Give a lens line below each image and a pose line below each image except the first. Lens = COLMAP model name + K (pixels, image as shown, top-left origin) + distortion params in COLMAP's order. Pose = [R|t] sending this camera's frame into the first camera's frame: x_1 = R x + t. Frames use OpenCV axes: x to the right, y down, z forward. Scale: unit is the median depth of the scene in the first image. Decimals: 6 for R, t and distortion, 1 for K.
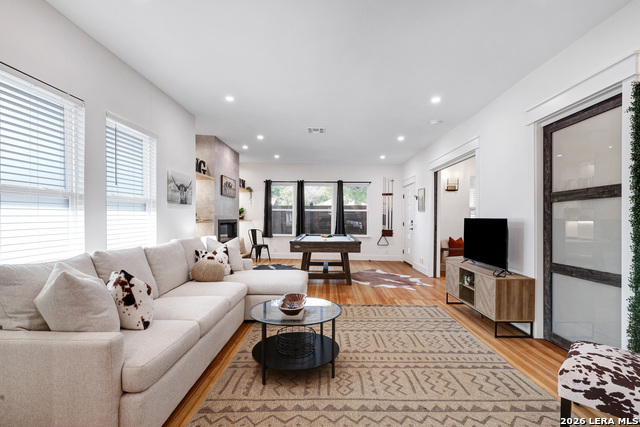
lens RADIAL K [[294.8, 0, 322.6], [0, 294.8, 216.6], [0, 0, 1]] dist [-0.000356, 0.000035]
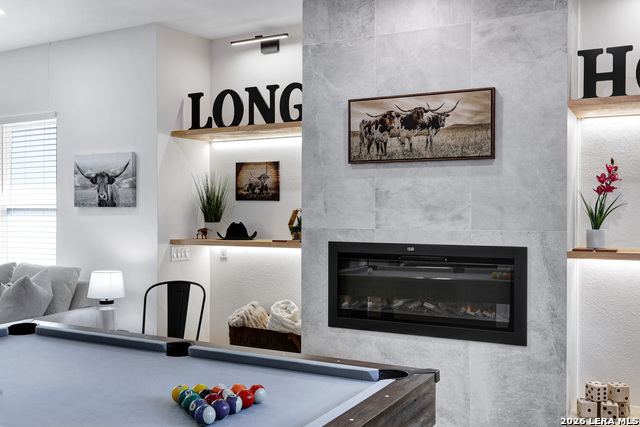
lens RADIAL K [[644.8, 0, 320.0], [0, 644.8, 213.5], [0, 0, 1]] dist [0.000440, 0.005140]
pose [[-0.464972, -0.002727, -0.885321, 0.463020], [0.001279, 0.999992, -0.003752, -0.028999], [0.885325, -0.002877, -0.464964, 2.140600]]
